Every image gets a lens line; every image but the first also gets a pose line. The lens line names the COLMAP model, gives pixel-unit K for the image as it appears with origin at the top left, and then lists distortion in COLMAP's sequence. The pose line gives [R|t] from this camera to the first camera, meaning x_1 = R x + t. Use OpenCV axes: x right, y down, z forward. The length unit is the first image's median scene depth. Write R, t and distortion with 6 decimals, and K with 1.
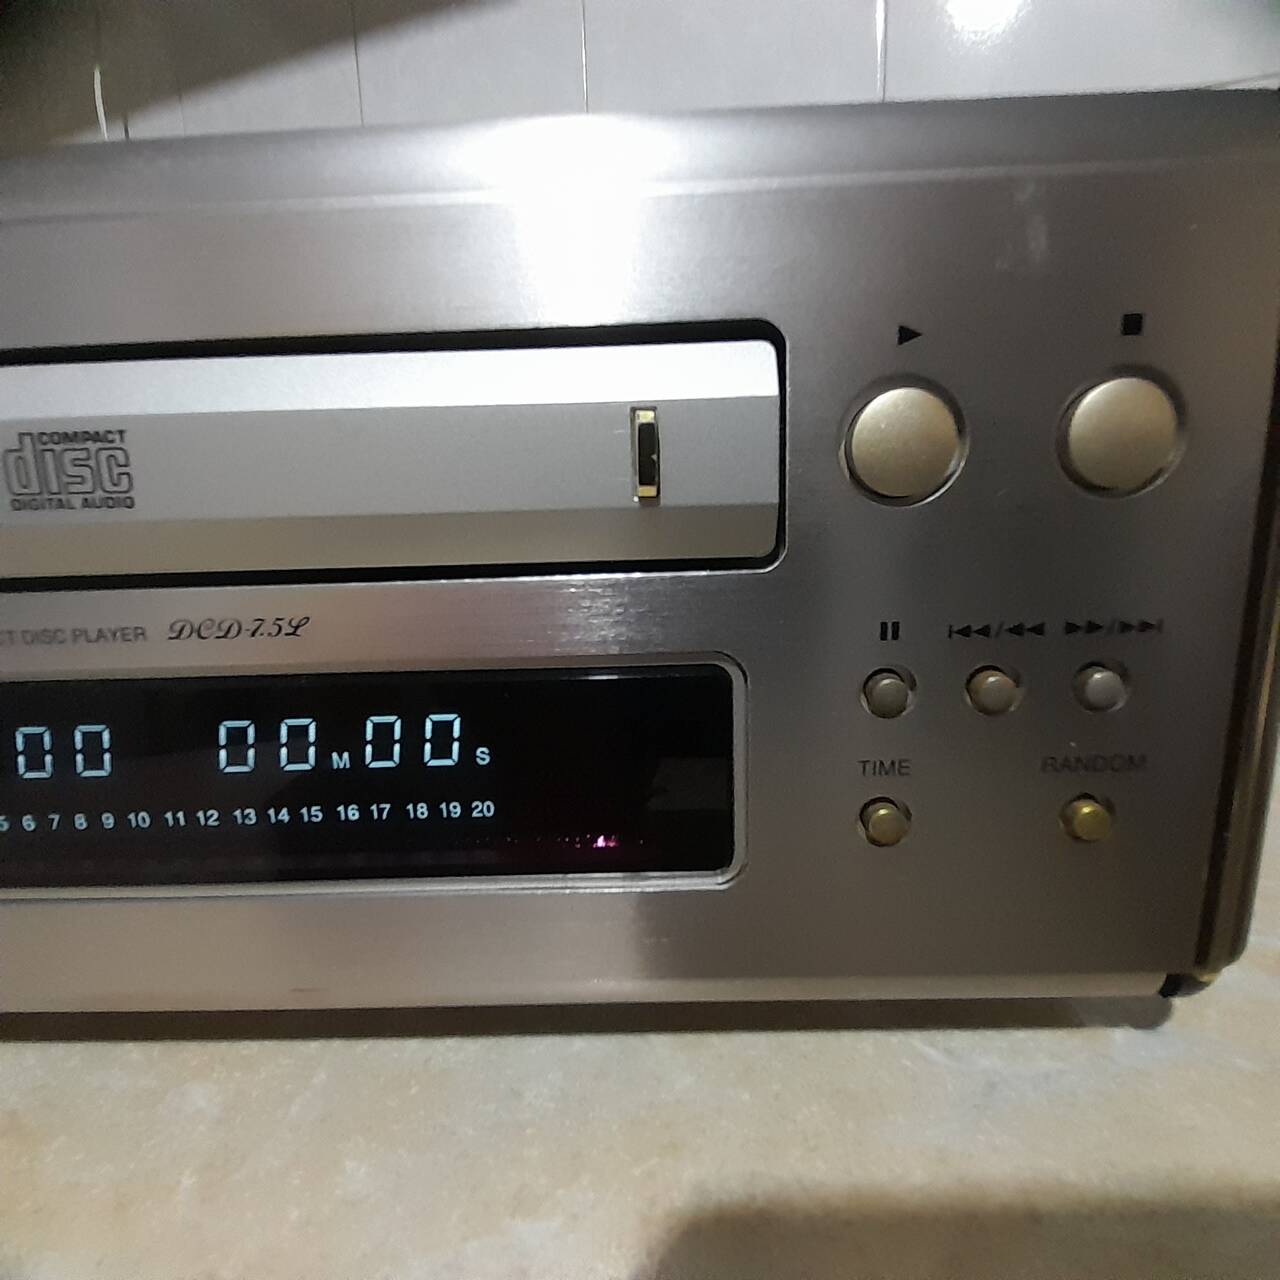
lens RADIAL K [[665.4, 0, 639.2], [0, 665.4, 661.0], [0, 0, 1]] dist [0.036586, -0.021764]
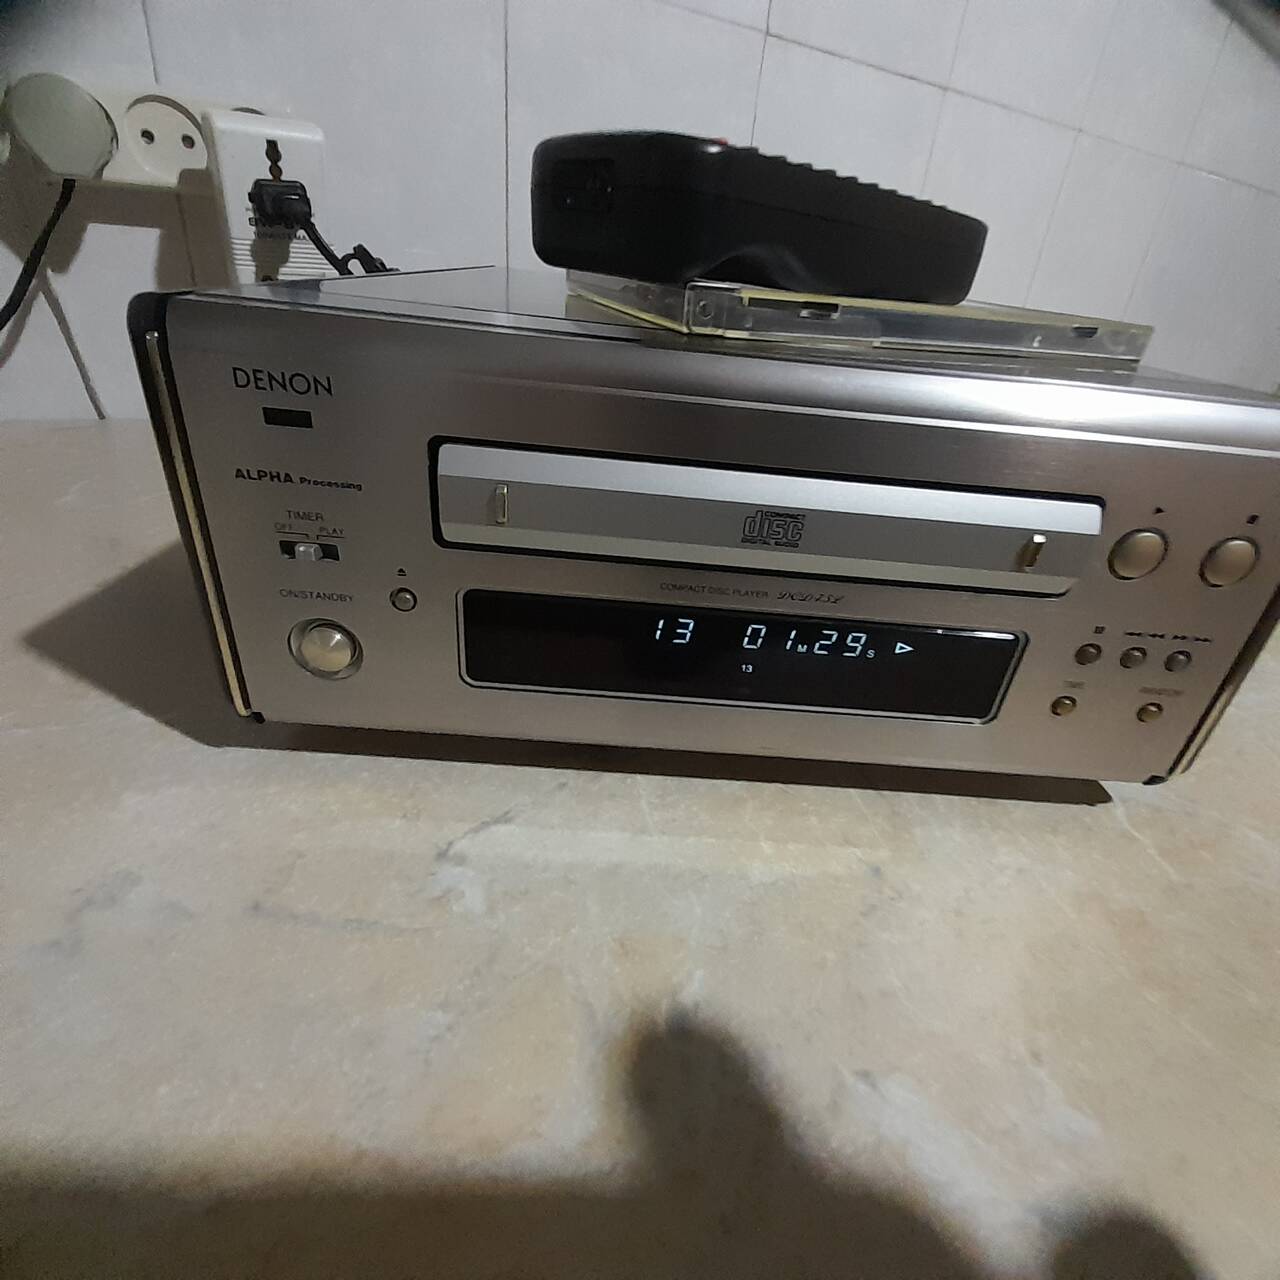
lens RADIAL K [[664.8, 0, 637.7], [0, 664.8, 666.6], [0, 0, 1]] dist [0.033953, -0.019440]
pose [[0.992820, 0.094094, 0.073863, -1.071795], [-0.112727, 0.942536, 0.314514, -0.375698], [-0.040024, -0.320582, 0.946375, -0.907890]]
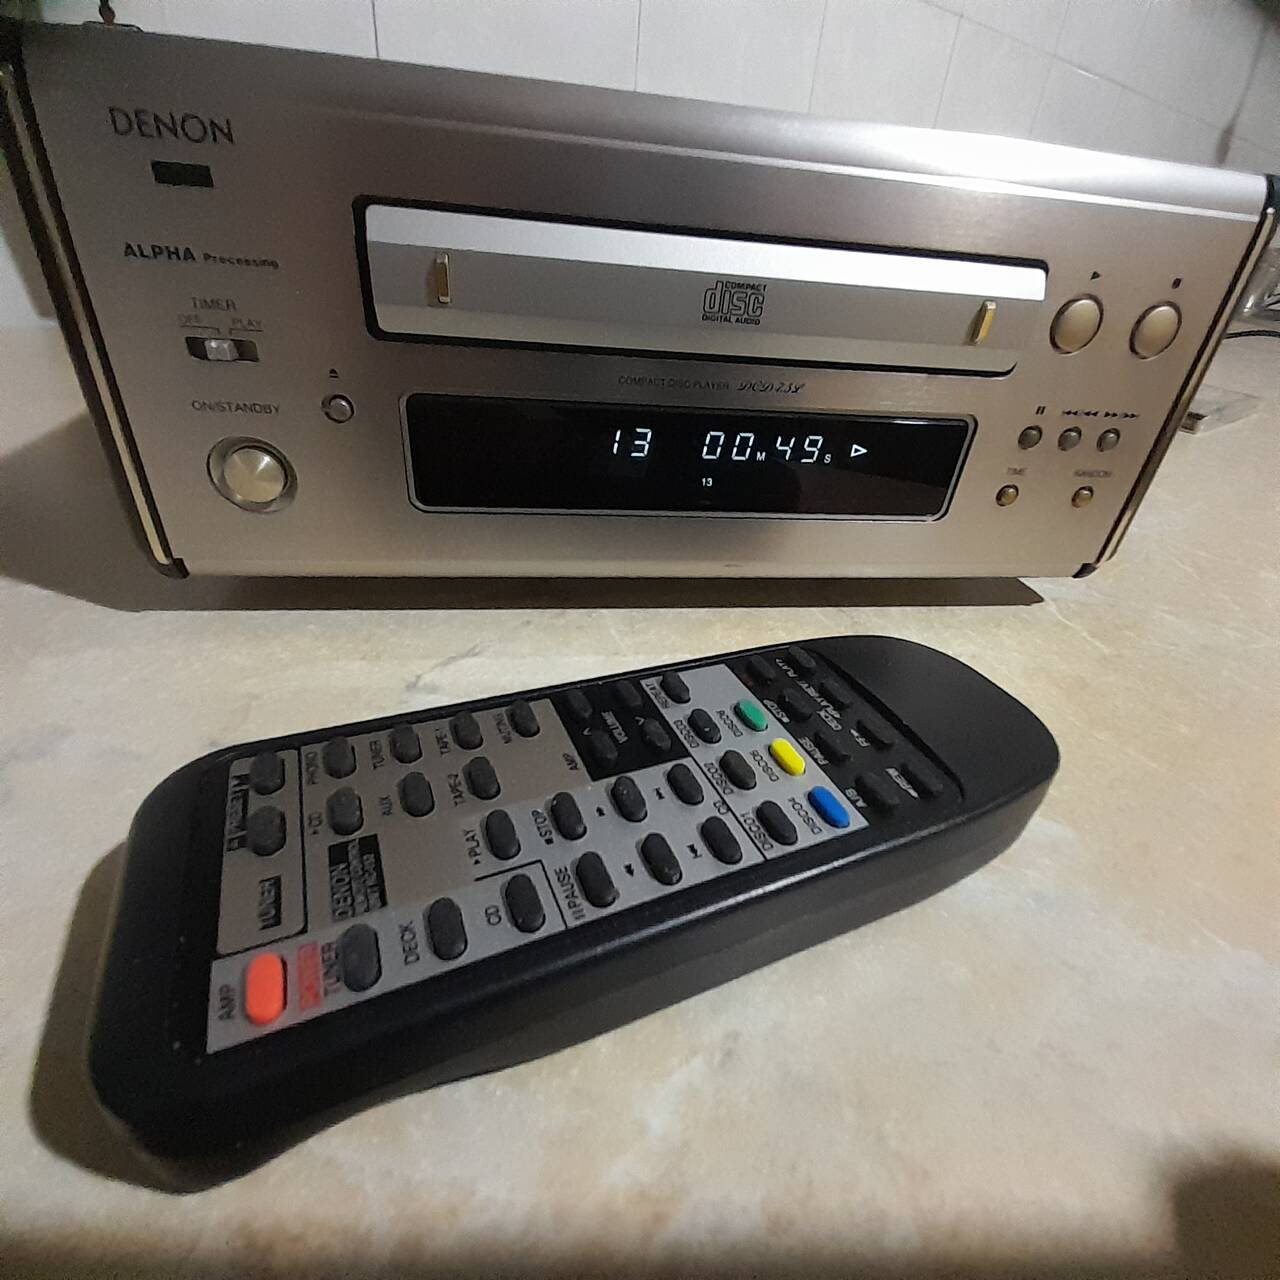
lens RADIAL K [[665.4, 0, 639.2], [0, 665.4, 661.0], [0, 0, 1]] dist [0.036586, -0.021764]
pose [[0.980376, 0.002225, 0.197126, -1.183999], [-0.076948, 0.924939, 0.372245, -0.002081], [-0.181501, -0.380109, 0.906959, -0.984549]]
